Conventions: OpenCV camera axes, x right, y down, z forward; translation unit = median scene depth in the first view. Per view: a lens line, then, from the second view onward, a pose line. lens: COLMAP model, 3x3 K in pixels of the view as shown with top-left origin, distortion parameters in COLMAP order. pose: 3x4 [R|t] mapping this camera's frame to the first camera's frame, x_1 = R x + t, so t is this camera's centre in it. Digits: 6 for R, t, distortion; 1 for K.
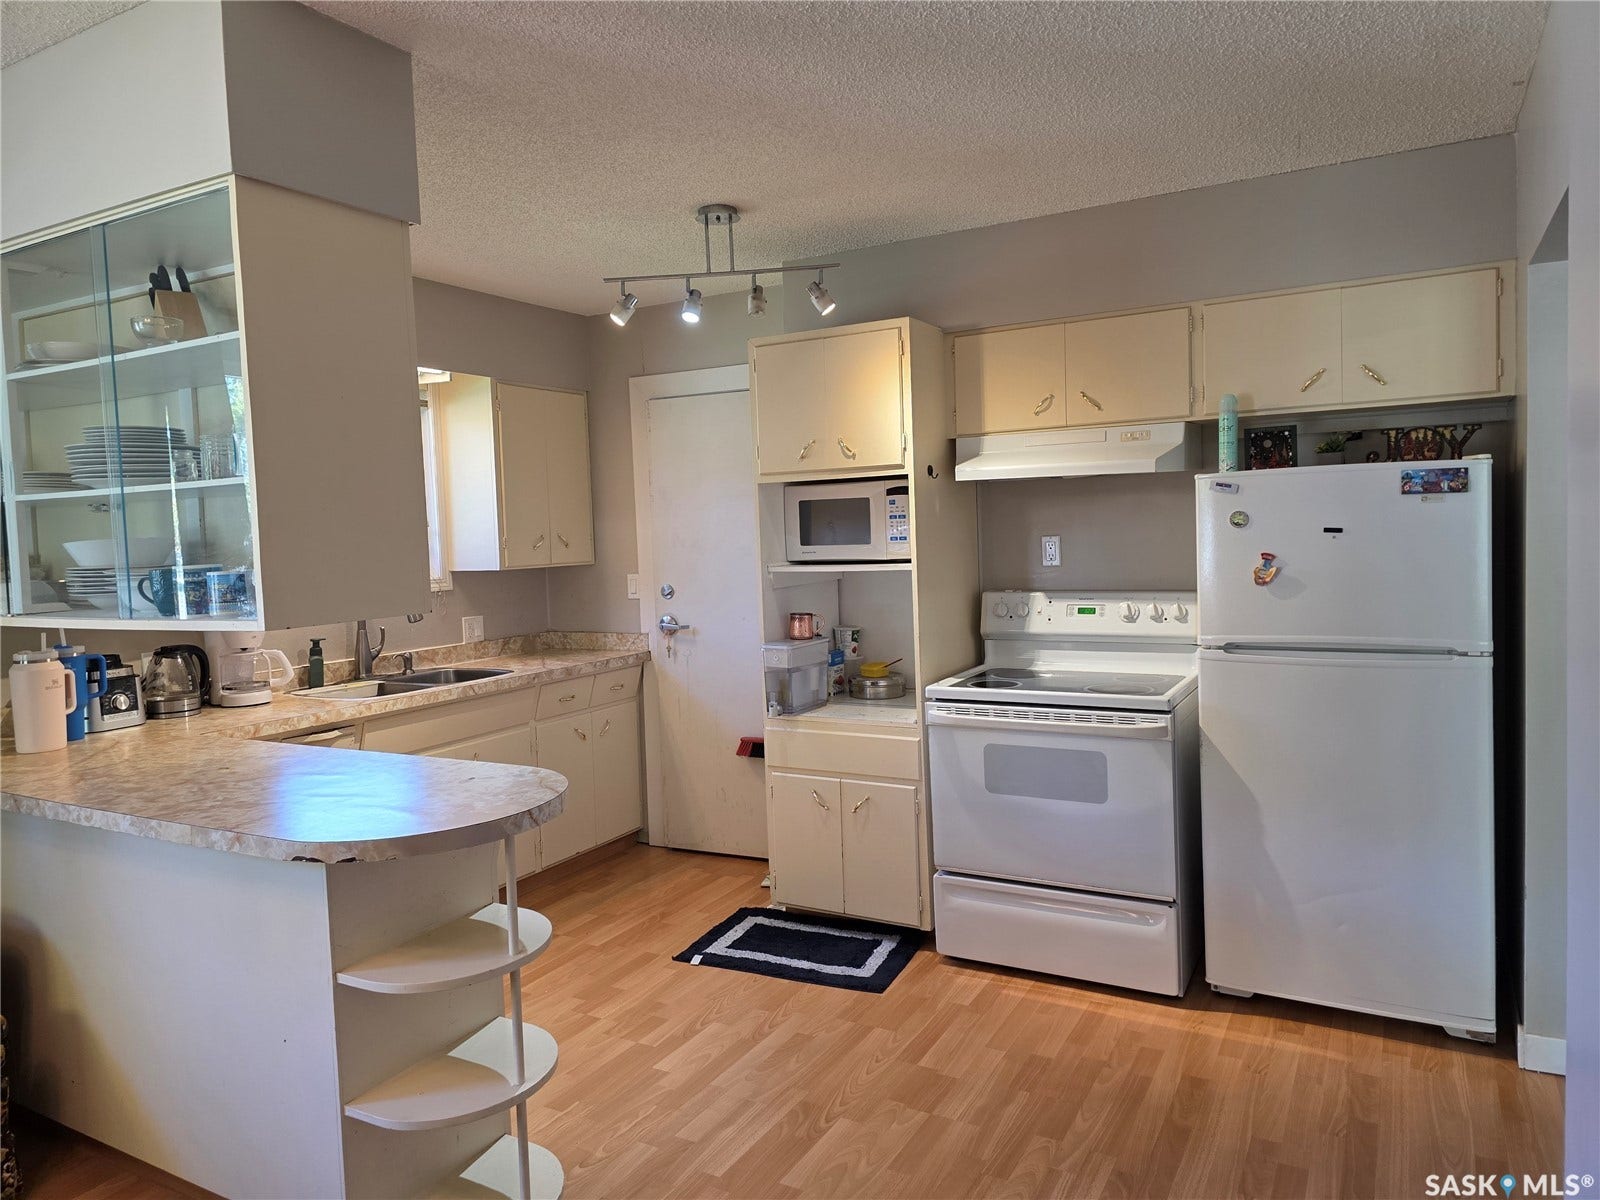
lens RADIAL K [[1082.4, 0, 786.6], [0, 1082.4, 592.7], [0, 0, 1]] dist [0.064713, -0.068080]
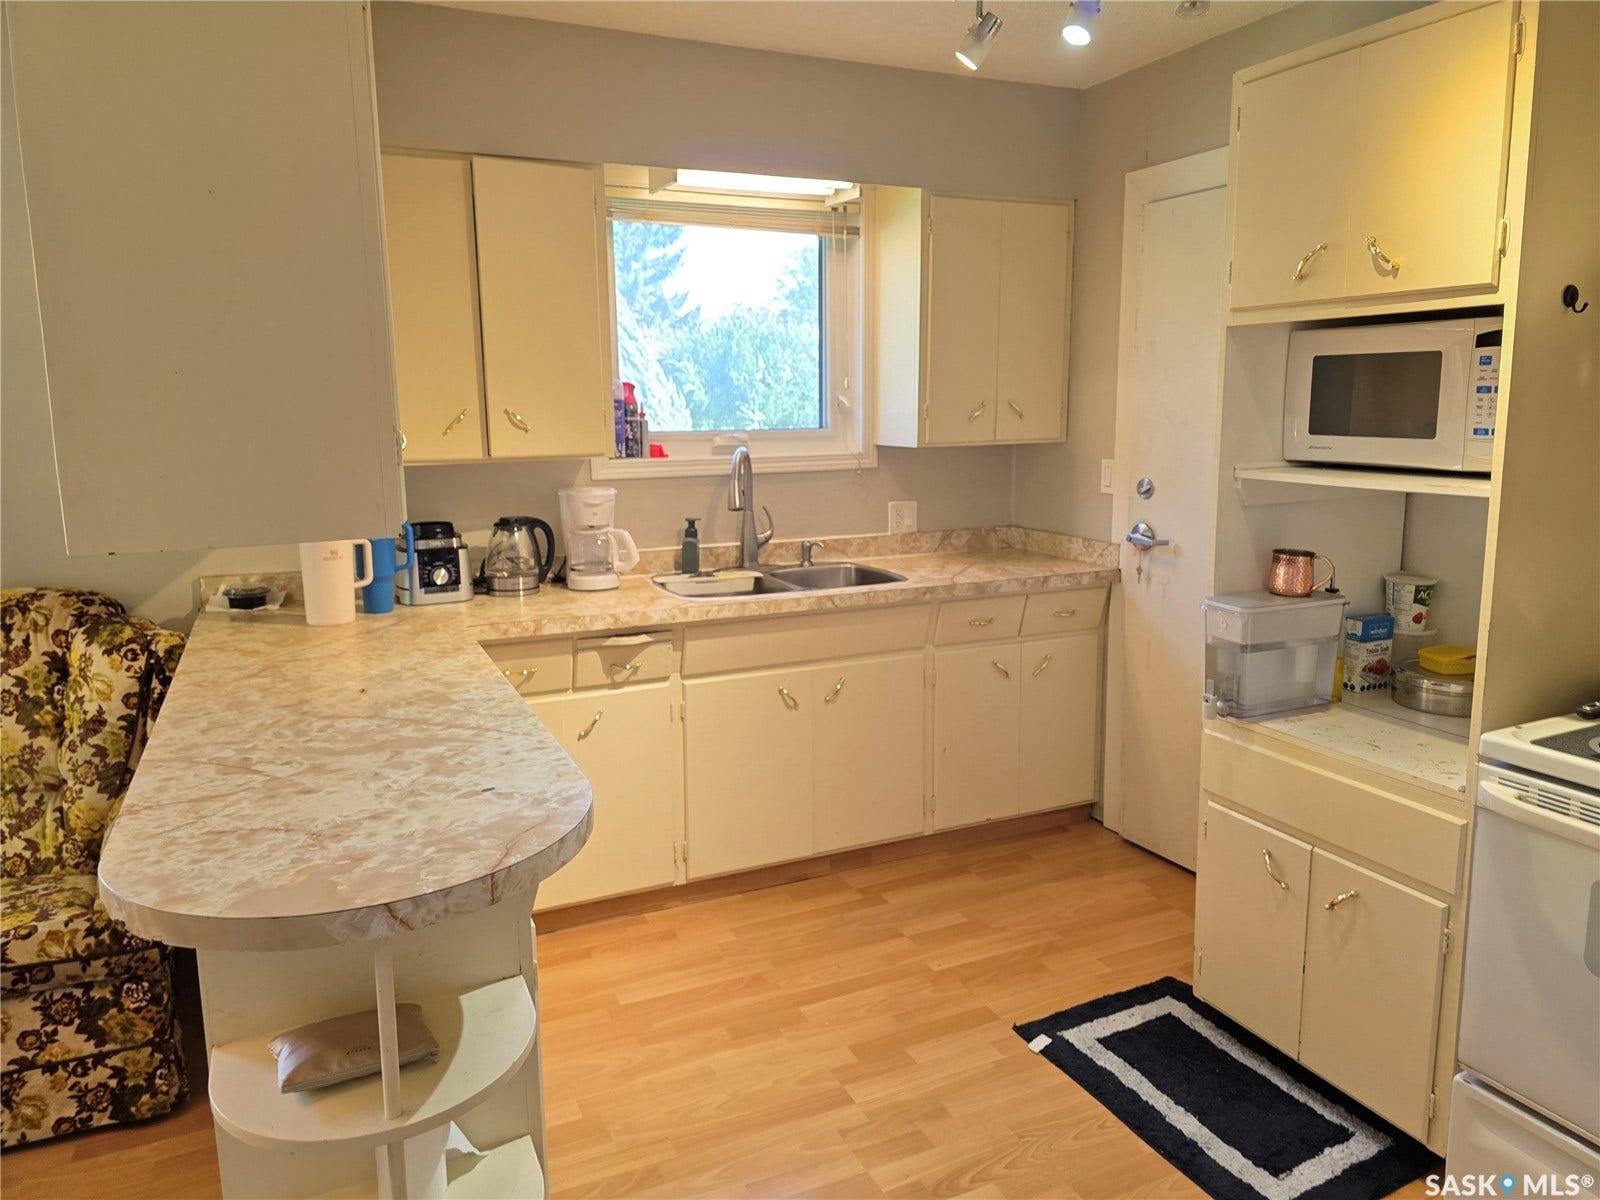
lens RADIAL K [[1082.4, 0, 797.6], [0, 1082.4, 572.7], [0, 0, 1]] dist [0.064713, -0.068080]
pose [[0.812387, 0.119840, -0.570671, 0.148499], [-0.052616, 0.989727, 0.132940, -0.037476], [0.580740, -0.077972, 0.810347, 0.393578]]
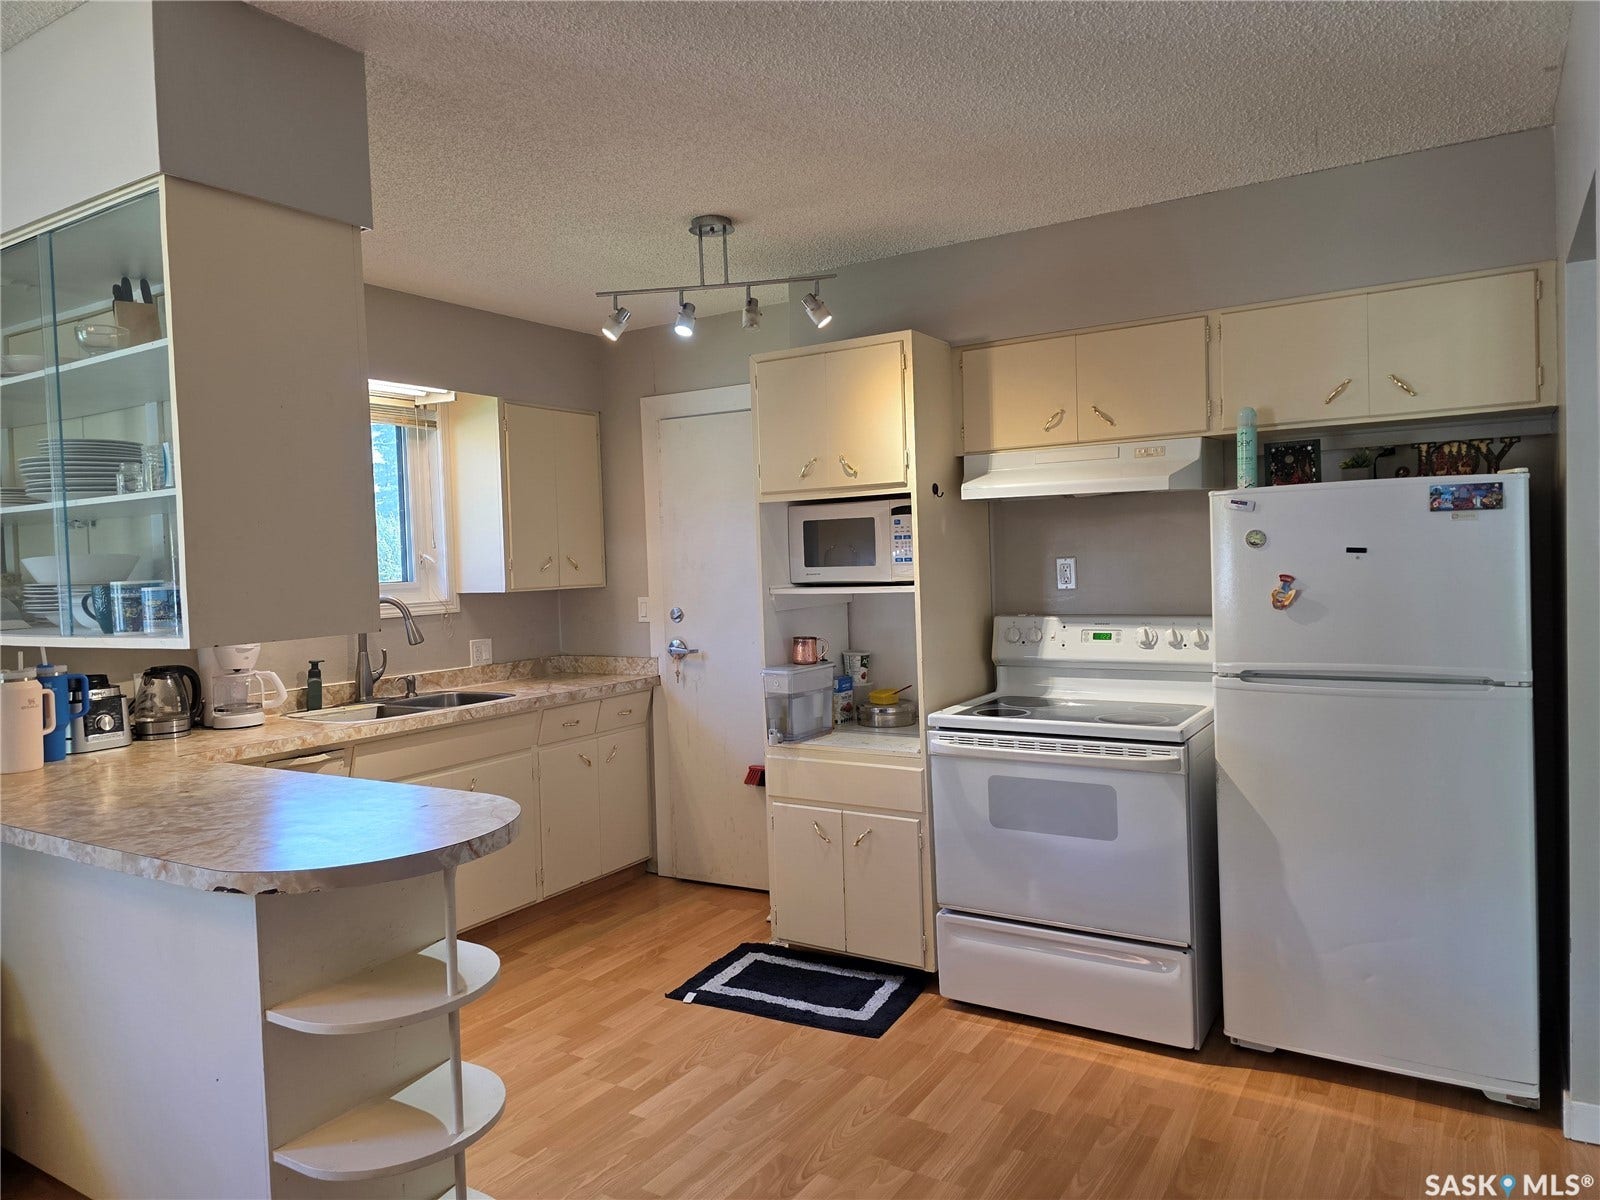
lens RADIAL K [[1082.4, 0, 789.0], [0, 1082.4, 597.6], [0, 0, 1]] dist [0.064713, -0.068080]
pose [[0.998802, 0.003968, -0.048768, 0.050835], [-0.004981, 0.999774, -0.020674, 0.004003], [0.048675, 0.020893, 0.998596, 0.037662]]
